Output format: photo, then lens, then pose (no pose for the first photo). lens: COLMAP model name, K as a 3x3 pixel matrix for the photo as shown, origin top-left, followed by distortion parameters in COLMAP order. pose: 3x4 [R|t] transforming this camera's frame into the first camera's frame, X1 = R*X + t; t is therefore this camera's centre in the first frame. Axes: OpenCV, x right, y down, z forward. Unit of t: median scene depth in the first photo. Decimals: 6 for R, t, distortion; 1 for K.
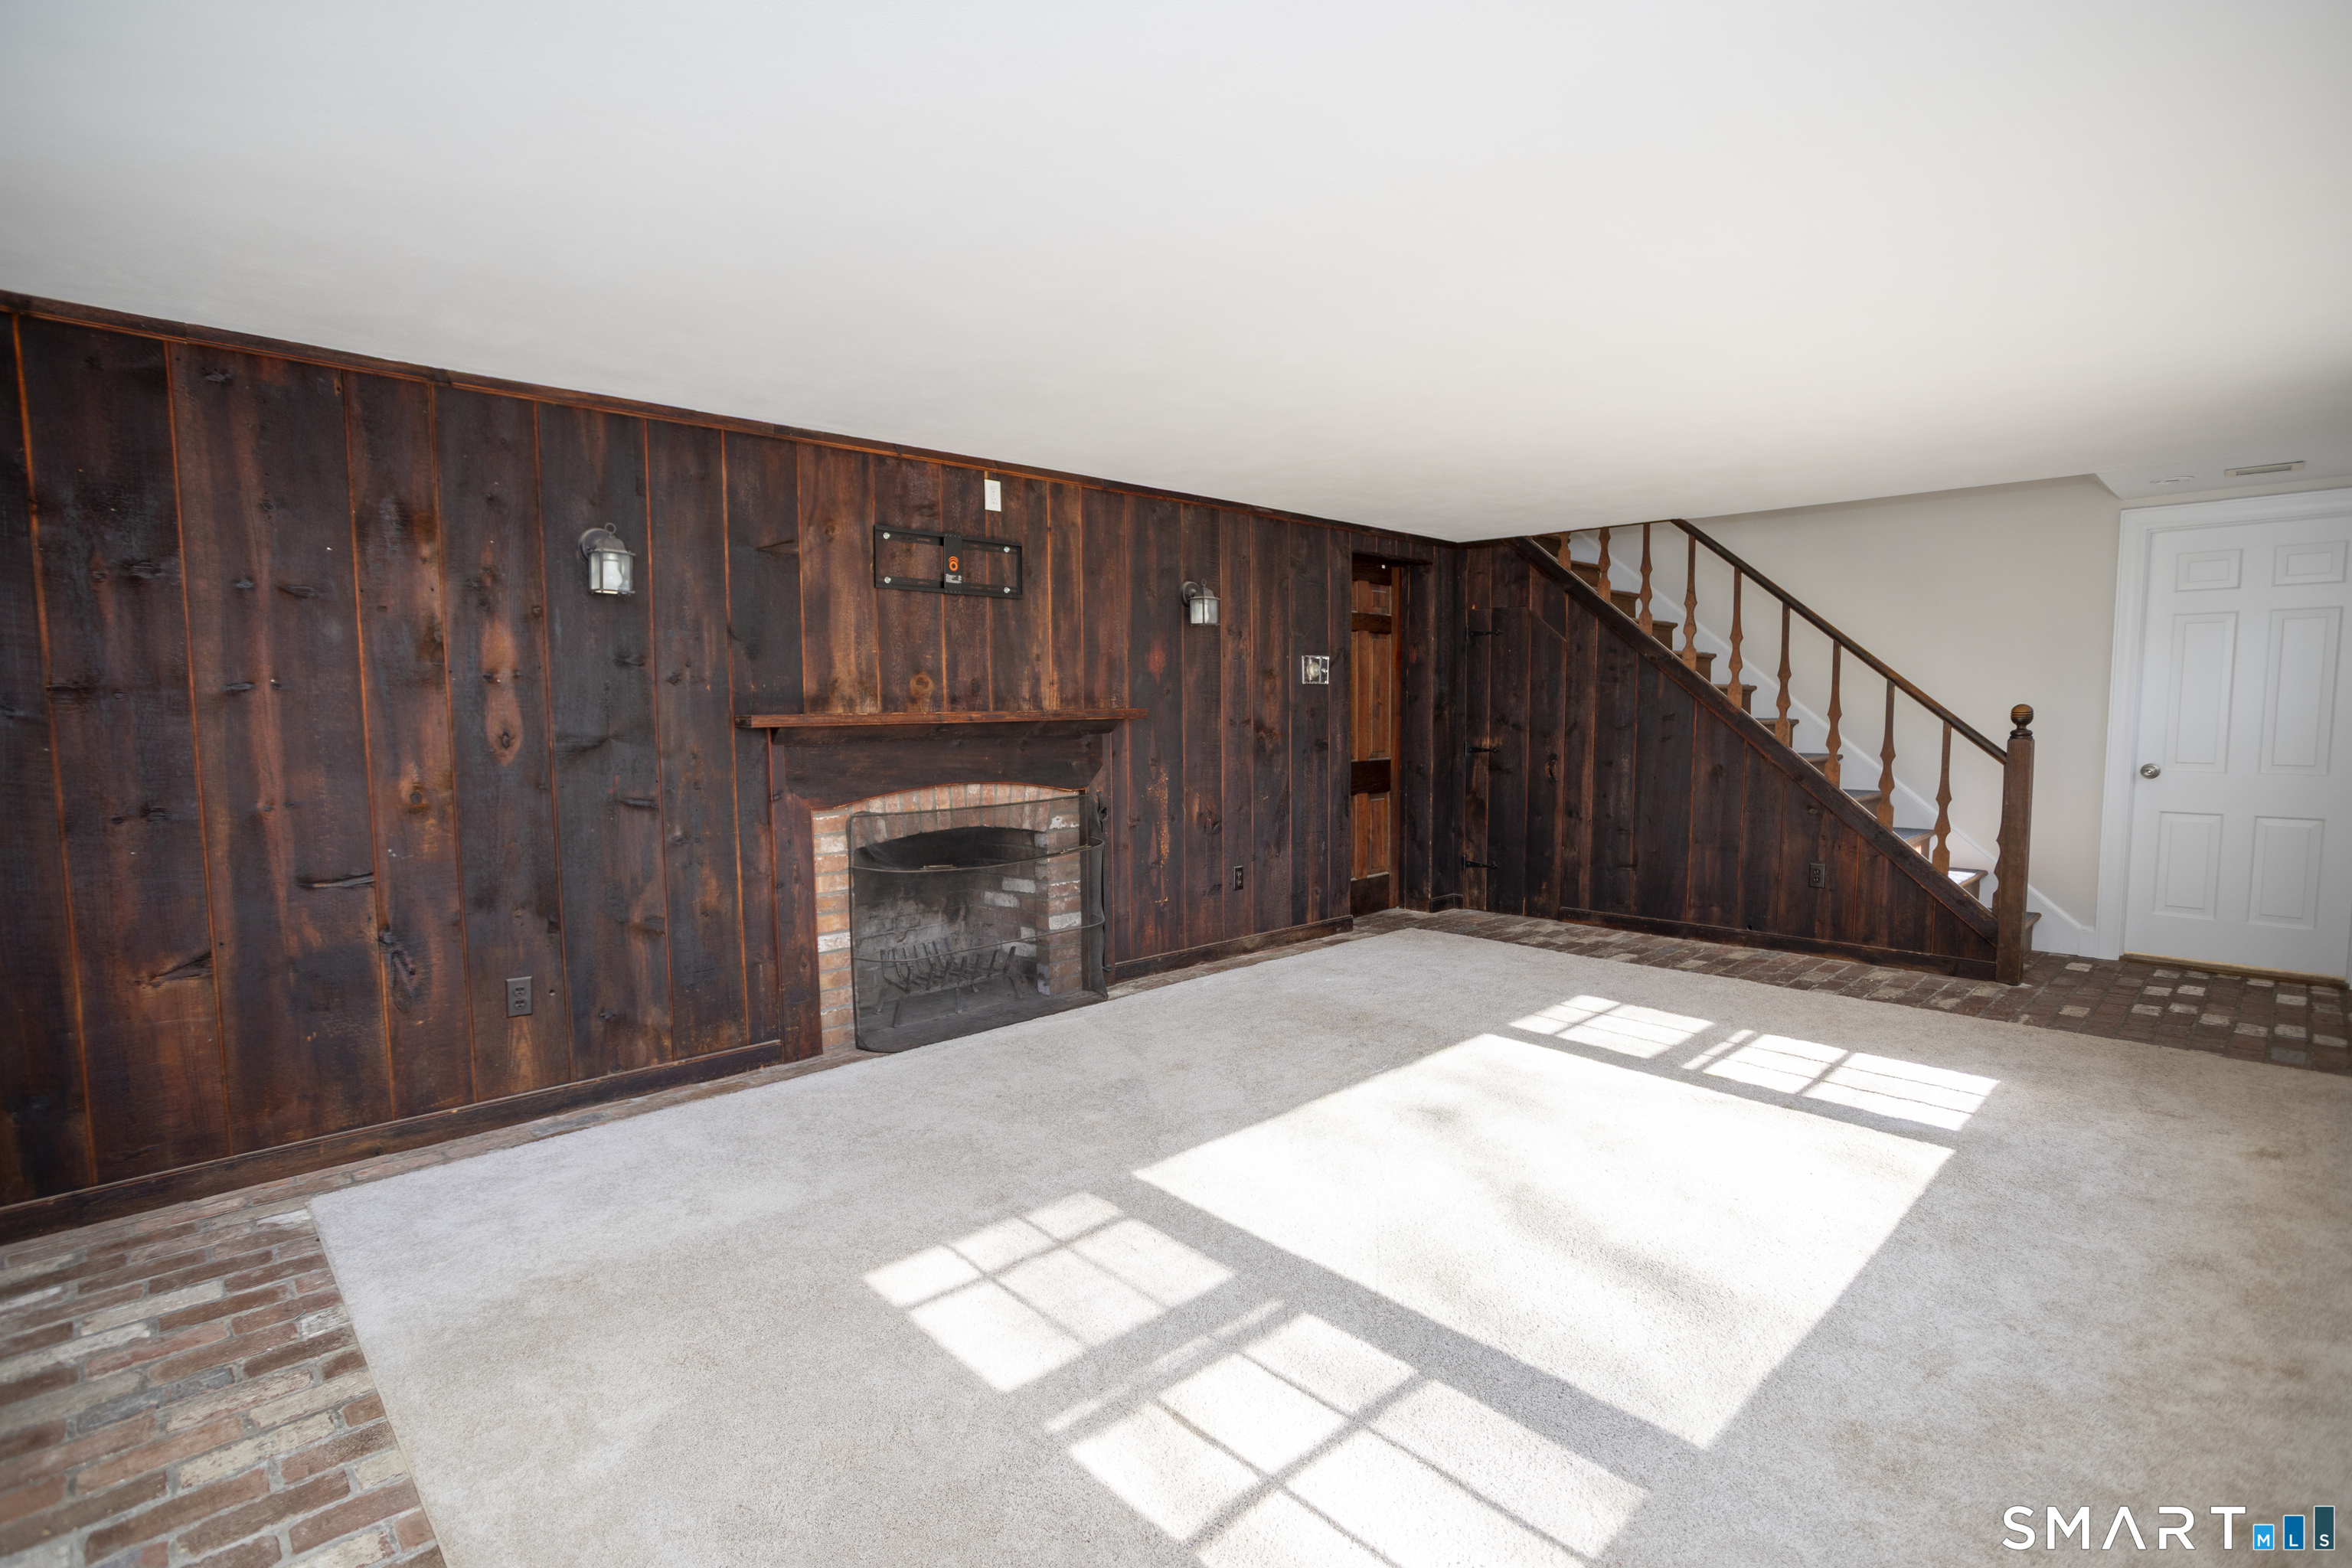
lens RADIAL K [[1133.6, 0, 1172.6], [0, 1133.6, 786.3], [0, 0, 1]] dist [-0.059751, 0.027415]
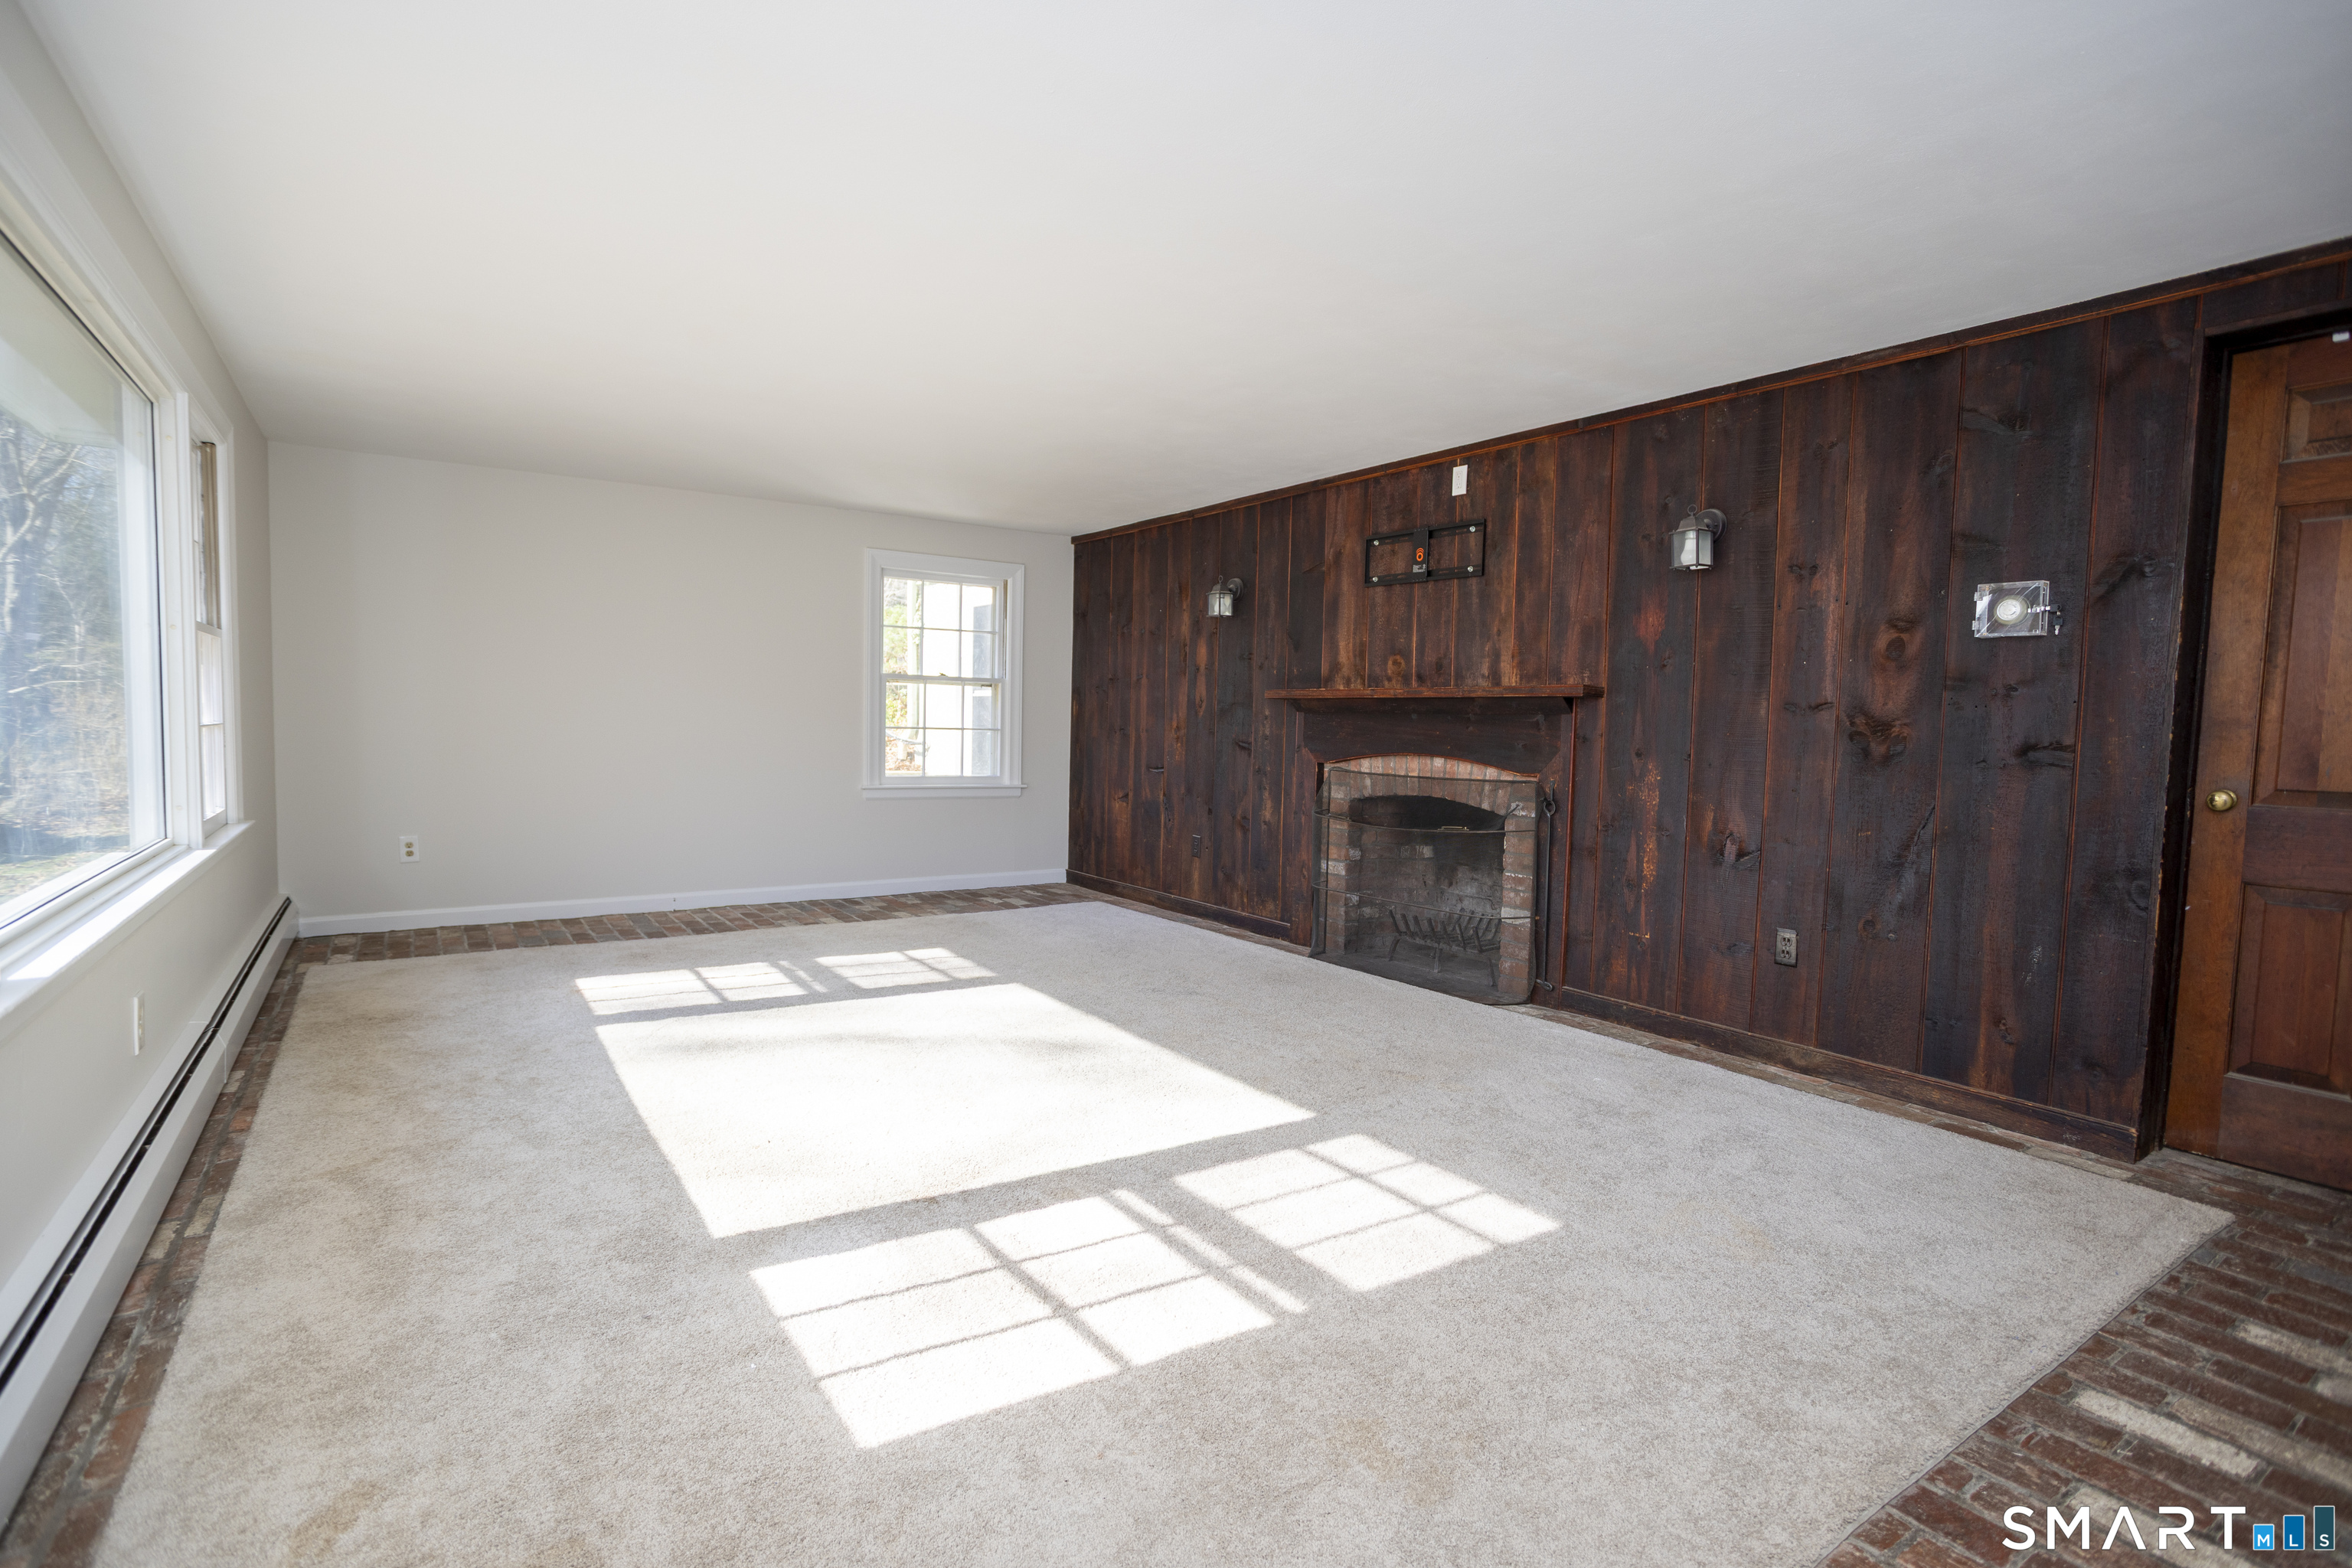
lens RADIAL K [[1133.6, 0, 1177.6], [0, 1133.6, 785.5], [0, 0, 1]] dist [-0.059751, 0.027415]
pose [[-0.157456, 0.059936, -0.985706, 0.950793], [-0.093431, 0.992775, 0.075290, -0.033713], [0.983096, 0.103950, -0.150718, 0.962492]]
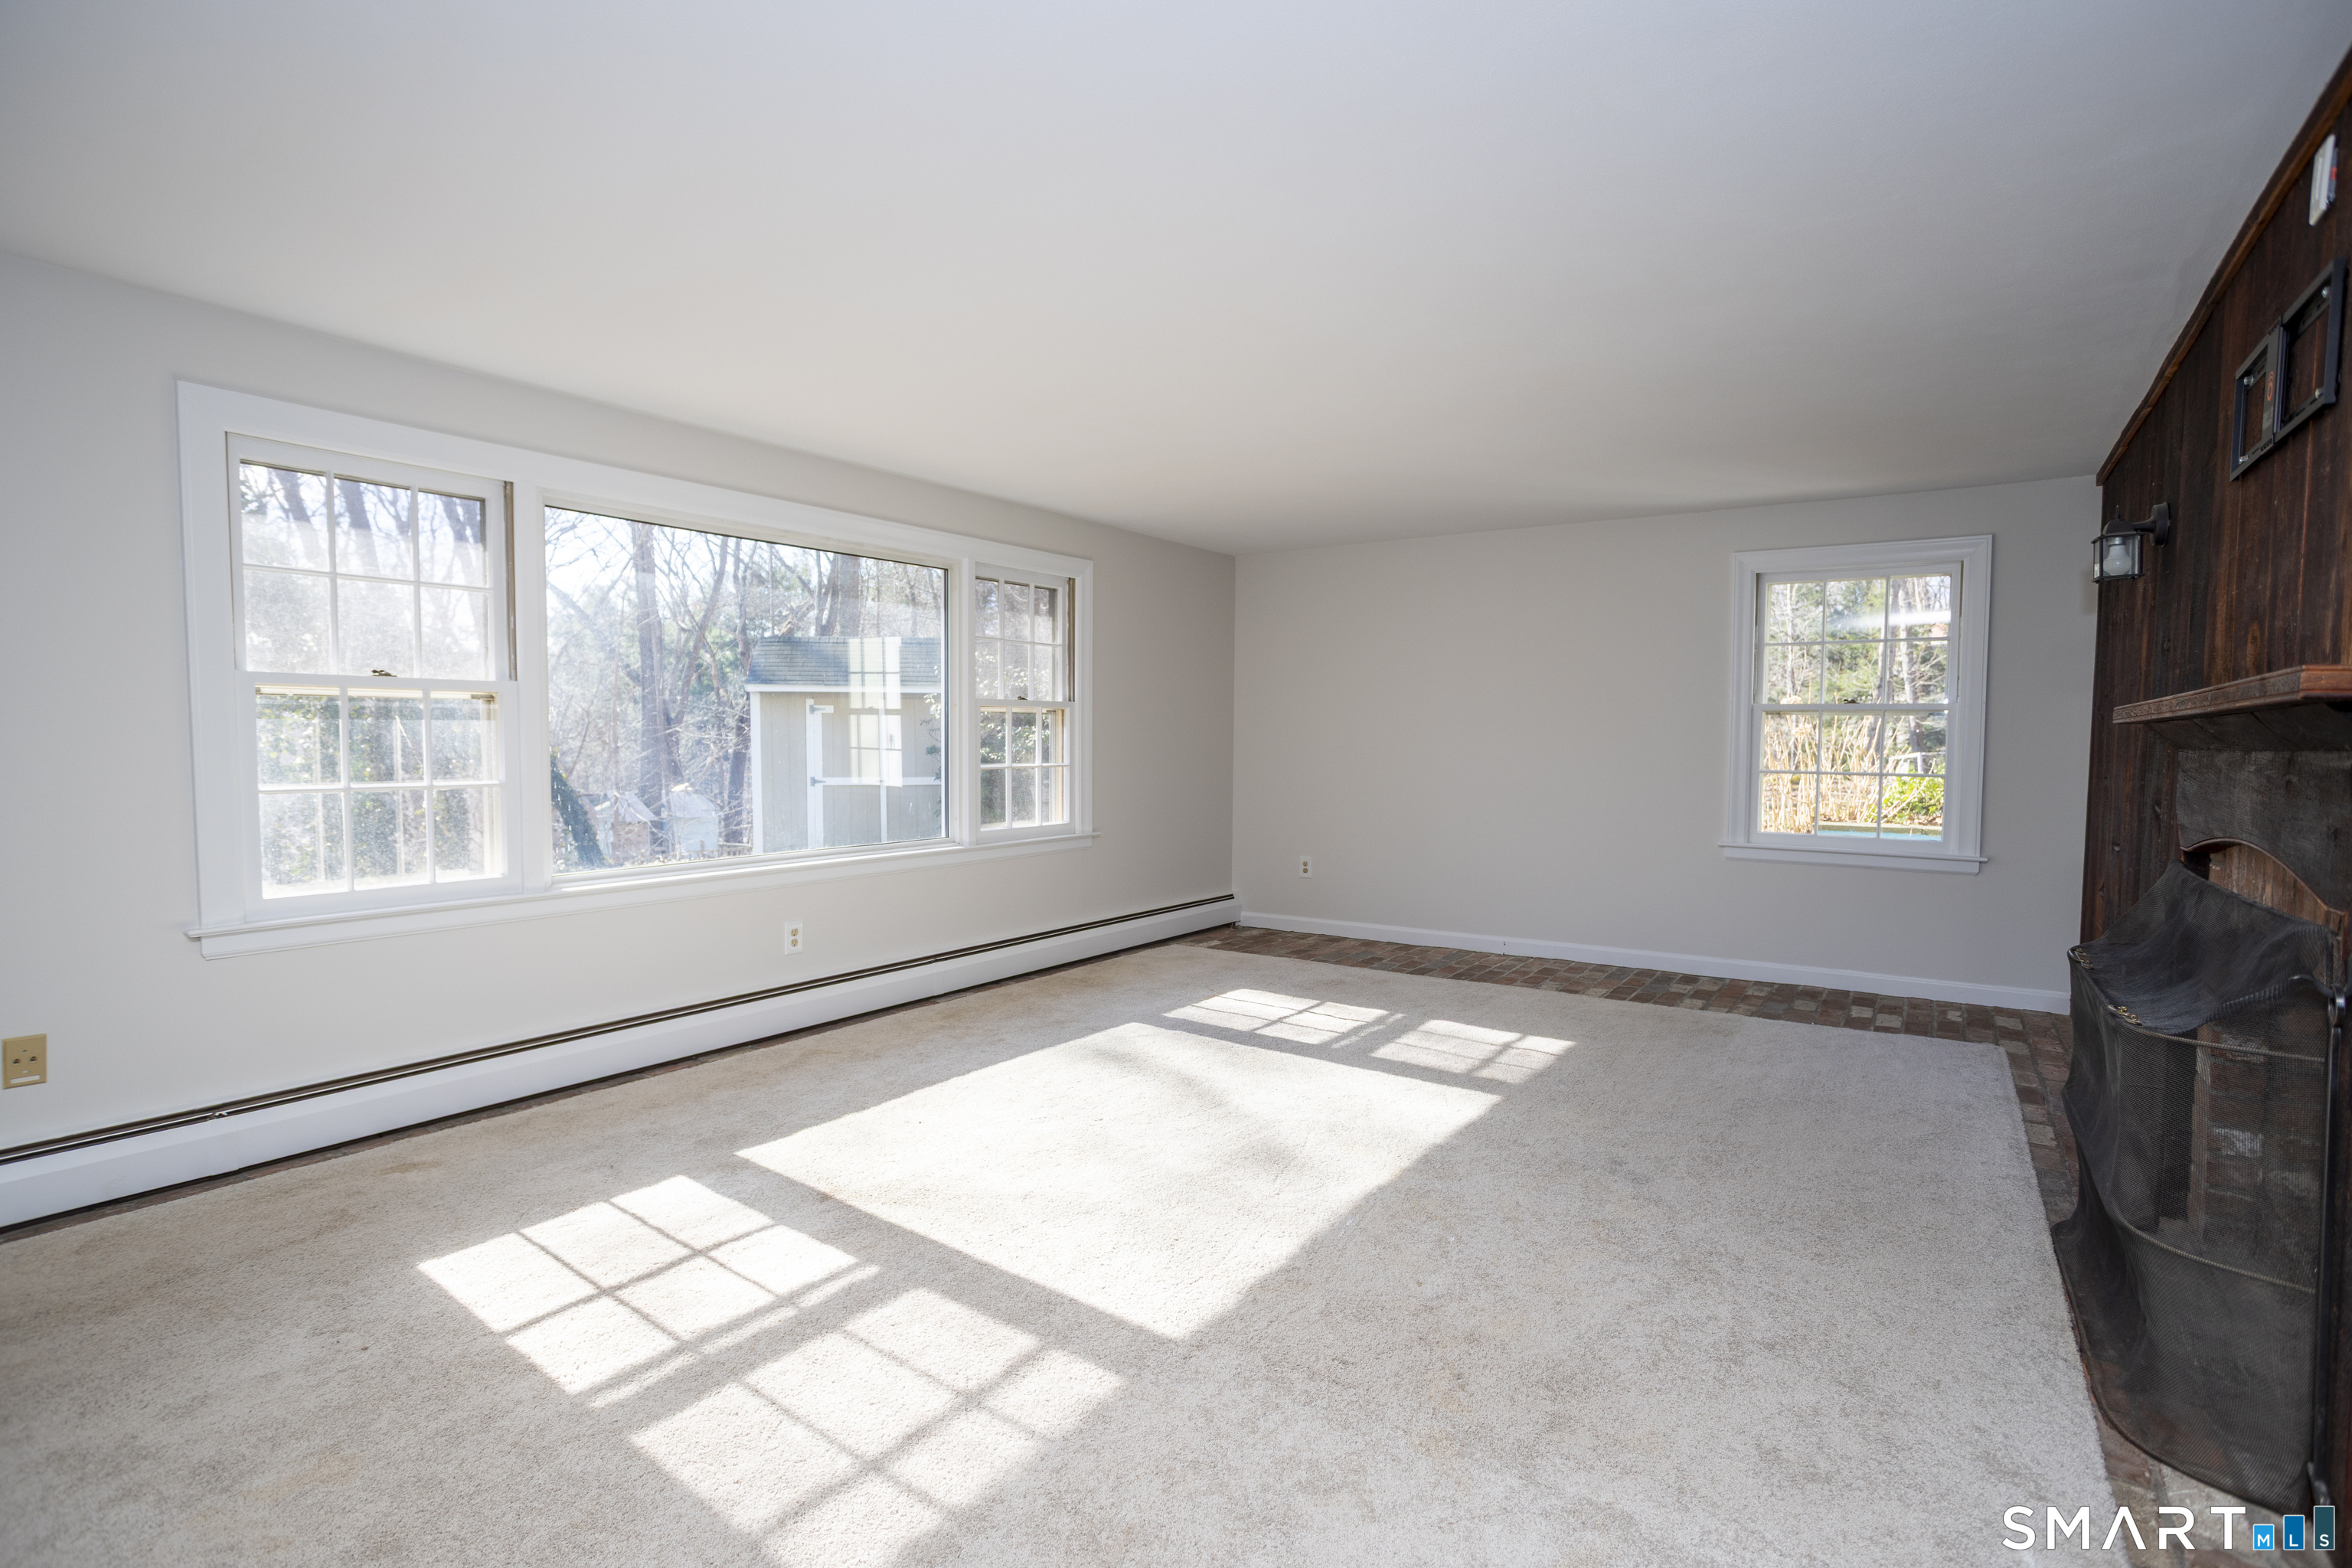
lens RADIAL K [[1133.6, 0, 1175.5], [0, 1133.6, 788.8], [0, 0, 1]] dist [-0.059751, 0.027415]
pose [[-0.979808, 0.011947, -0.199585, 0.362022], [-0.011814, 0.993010, 0.117435, -0.076643], [0.199593, 0.117422, -0.972818, 1.396590]]
